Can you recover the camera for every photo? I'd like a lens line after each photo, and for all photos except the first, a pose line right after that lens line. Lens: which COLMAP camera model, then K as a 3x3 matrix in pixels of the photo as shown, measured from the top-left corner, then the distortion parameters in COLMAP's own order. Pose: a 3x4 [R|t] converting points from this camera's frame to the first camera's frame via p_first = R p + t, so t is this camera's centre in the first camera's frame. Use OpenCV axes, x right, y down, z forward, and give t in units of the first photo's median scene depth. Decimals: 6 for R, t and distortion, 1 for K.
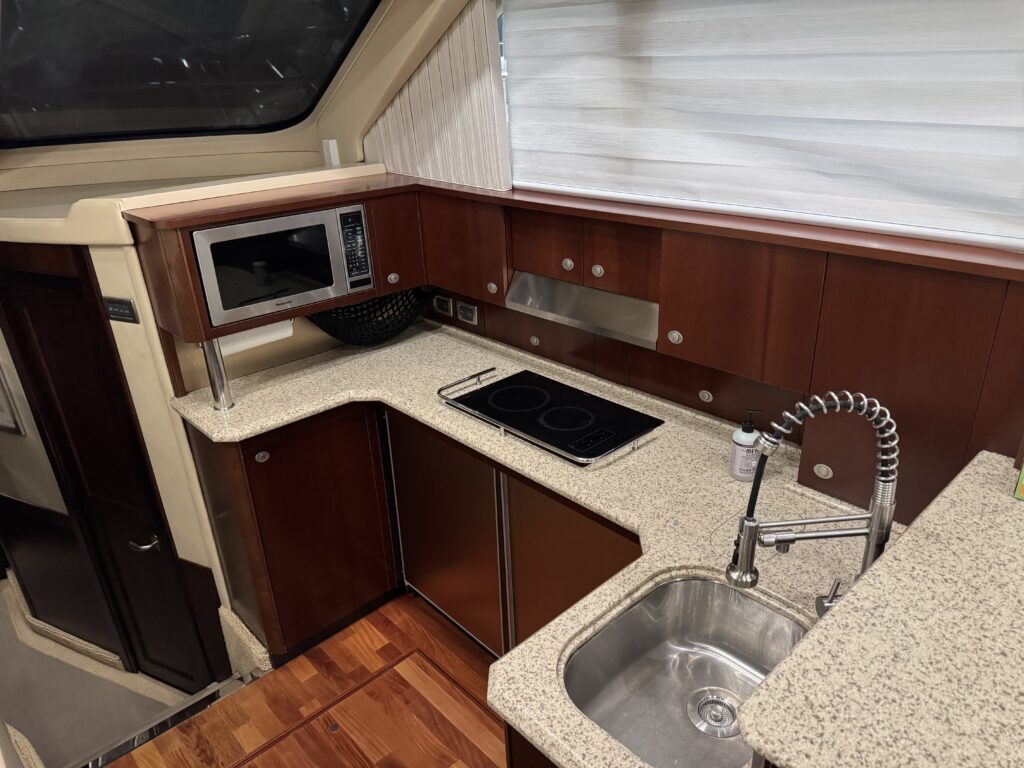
lens RADIAL K [[699.9, 0, 512.0], [0, 699.9, 384.0], [0, 0, 1]] dist [0.004093, -0.051651]
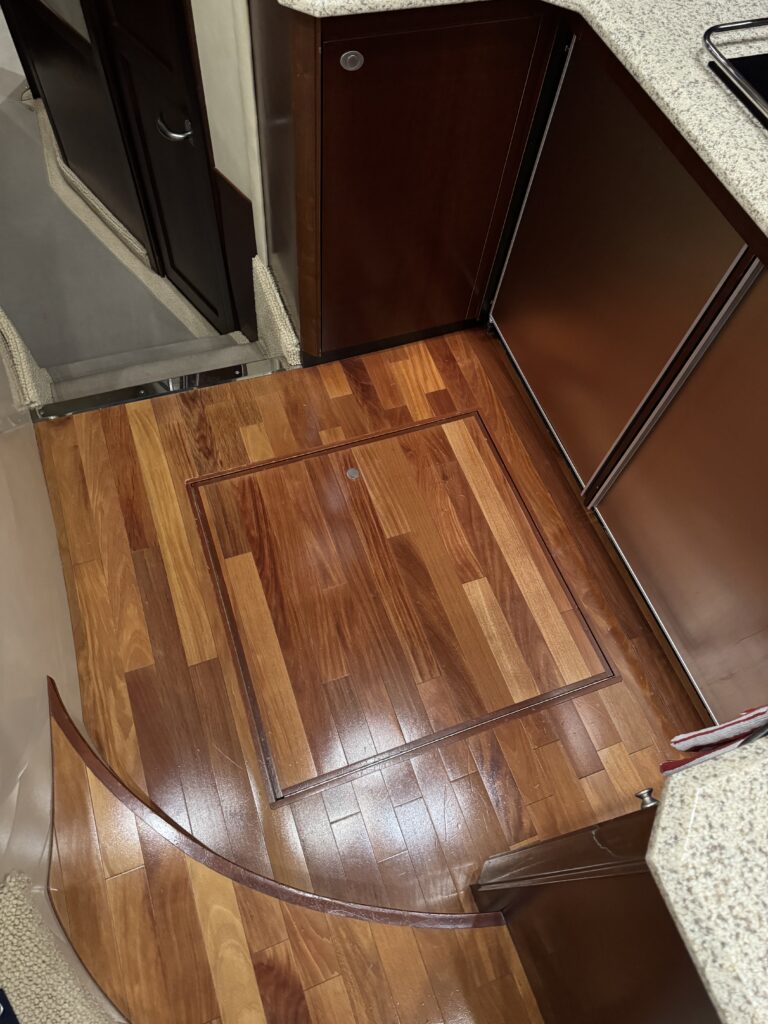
lens RADIAL K [[691.4, 0, 384.0], [0, 691.4, 512.0], [0, 0, 1]] dist [0.011064, -0.000047]
pose [[0.912425, 0.400890, -0.082268, -0.124515], [-0.263870, 0.729955, 0.630506, 0.007201], [0.312815, -0.553581, 0.771812, 0.328828]]
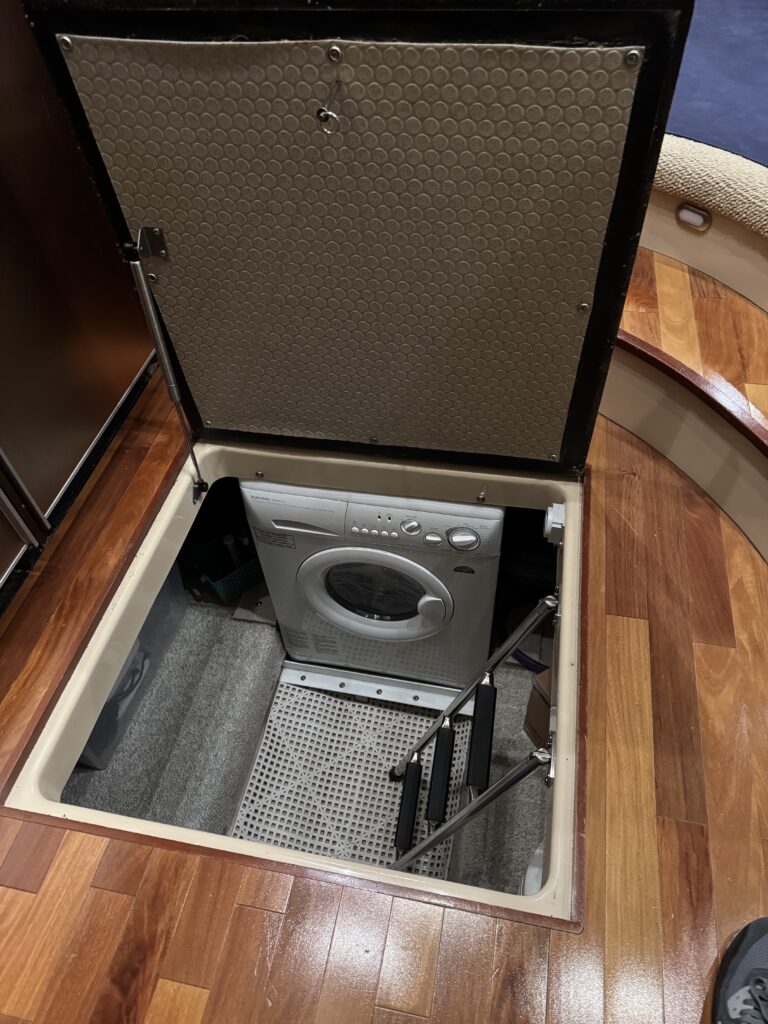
lens RADIAL K [[699.9, 0, 384.0], [0, 699.9, 512.0], [0, 0, 1]] dist [0.004093, -0.051651]
pose [[-0.575937, -0.582134, 0.573948, -0.398035], [0.378263, 0.432634, 0.818379, 0.073217], [-0.724716, 0.688438, -0.028970, 0.760196]]
